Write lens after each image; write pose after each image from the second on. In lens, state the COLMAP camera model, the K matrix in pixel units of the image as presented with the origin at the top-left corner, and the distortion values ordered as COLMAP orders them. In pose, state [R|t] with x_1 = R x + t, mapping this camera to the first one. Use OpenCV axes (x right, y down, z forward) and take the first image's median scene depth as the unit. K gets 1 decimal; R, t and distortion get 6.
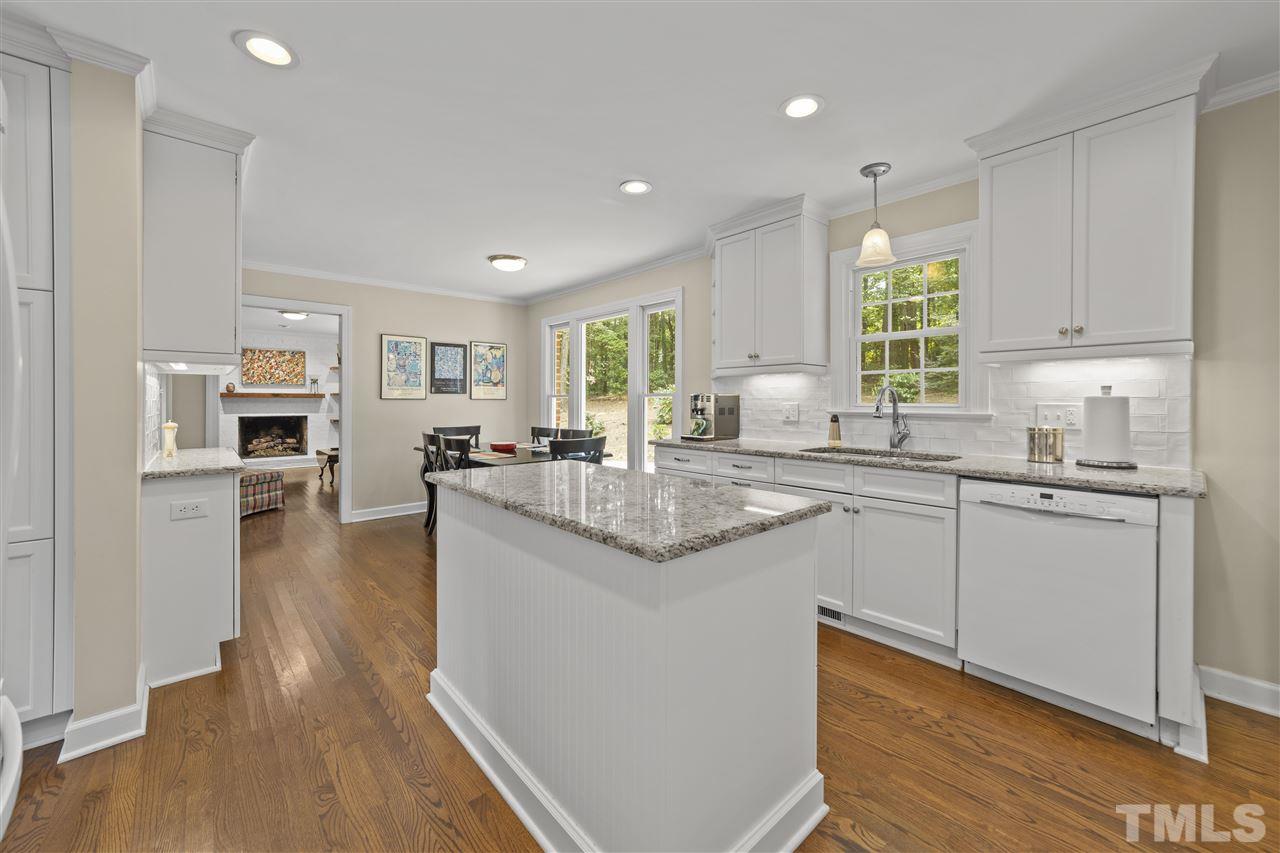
lens RADIAL K [[491.4, 0, 633.8], [0, 491.4, 398.9], [0, 0, 1]] dist [-0.006217, 0.001739]
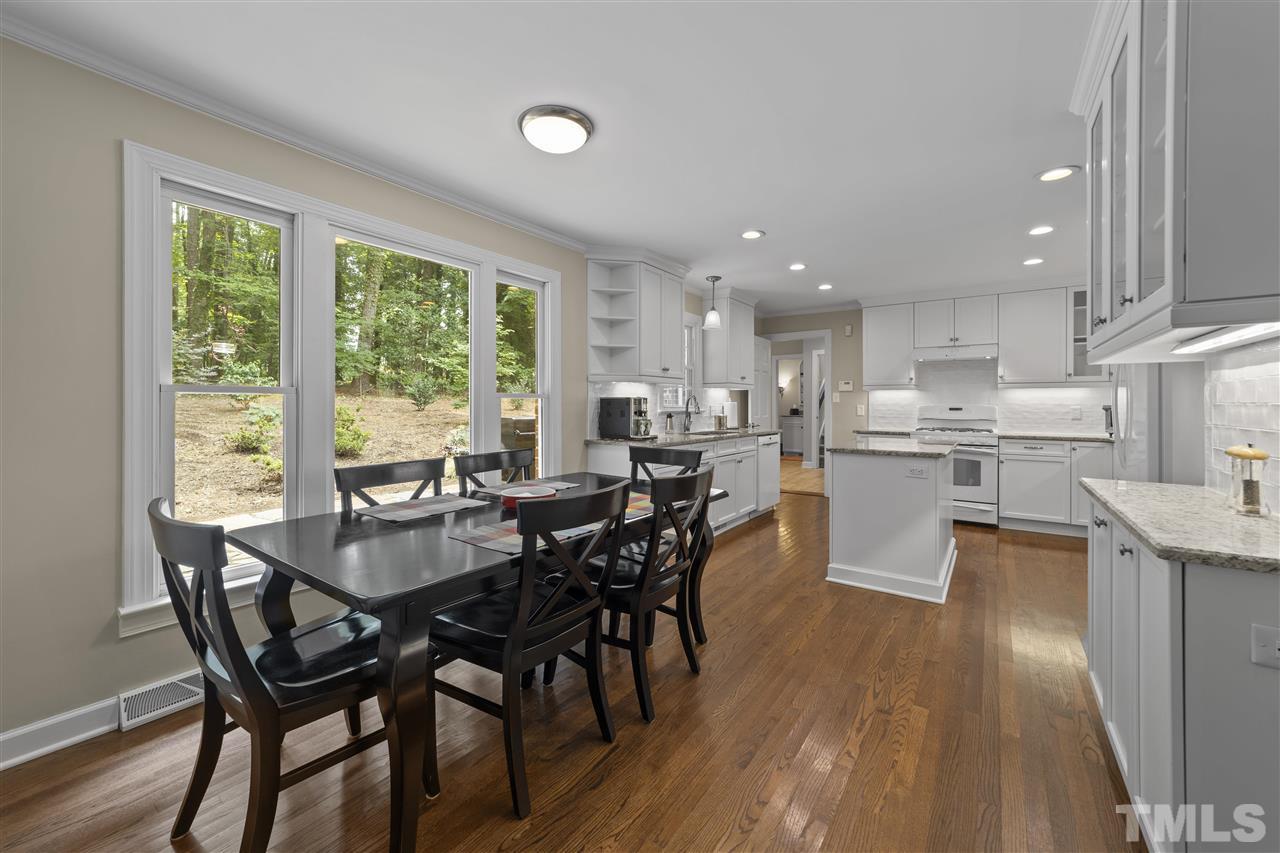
lens RADIAL K [[491.4, 0, 648.8], [0, 491.4, 400.1], [0, 0, 1]] dist [-0.006217, 0.001739]
pose [[-0.227582, 0.007063, 0.973733, -0.592963], [-0.008145, 0.999925, -0.009157, 0.003519], [-0.973725, -0.010015, -0.227508, 0.785569]]
